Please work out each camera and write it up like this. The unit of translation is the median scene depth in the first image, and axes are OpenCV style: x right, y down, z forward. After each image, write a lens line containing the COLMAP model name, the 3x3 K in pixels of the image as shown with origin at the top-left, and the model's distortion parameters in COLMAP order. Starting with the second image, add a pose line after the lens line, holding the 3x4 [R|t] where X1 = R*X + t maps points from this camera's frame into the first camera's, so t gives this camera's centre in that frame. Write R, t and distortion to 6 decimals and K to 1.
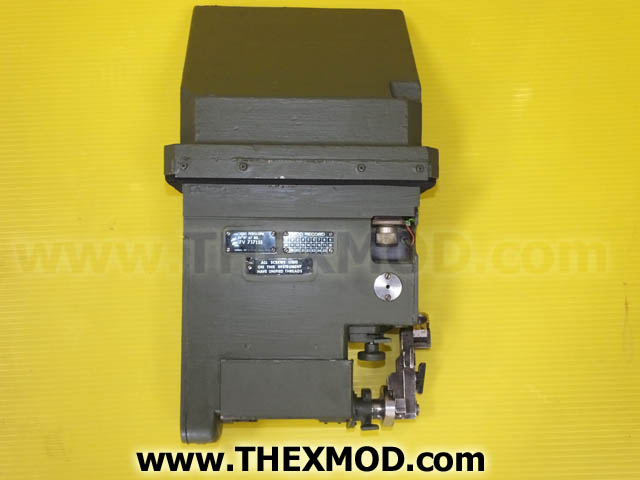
lens RADIAL K [[779.4, 0, 322.4], [0, 779.4, 239.9], [0, 0, 1]] dist [-0.011645, 0.000000]
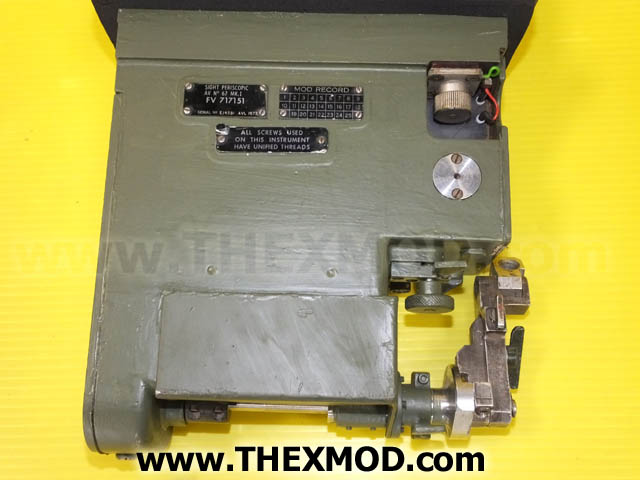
lens RADIAL K [[779.4, 0, 316.6], [0, 779.4, 234.9], [0, 0, 1]] dist [-0.011645, 0.000000]
pose [[0.998543, 0.005636, -0.053670, 0.010557], [-0.017459, 0.974786, -0.222456, 0.227646], [0.051063, 0.223069, 0.973464, 0.428052]]
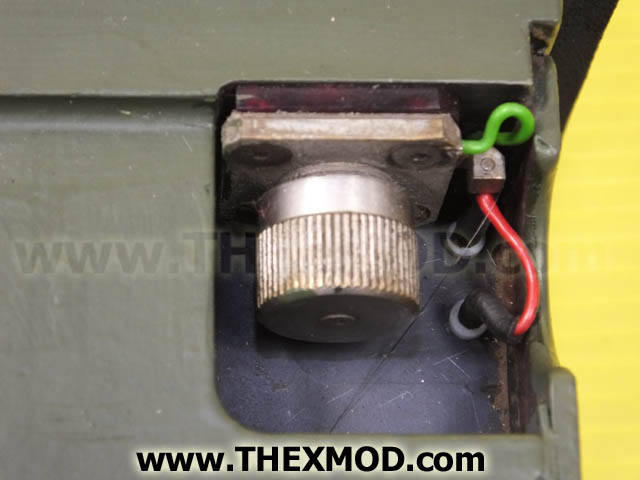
lens RADIAL K [[1807.9, 0, 320.4], [0, 1807.9, 240.5], [0, 0, 1]] dist [-0.040022, 0.000000]
pose [[0.999735, -0.015972, 0.016552, 0.073556], [0.020605, 0.941715, -0.335781, 0.097986], [-0.010224, 0.336033, 0.941795, 0.691318]]
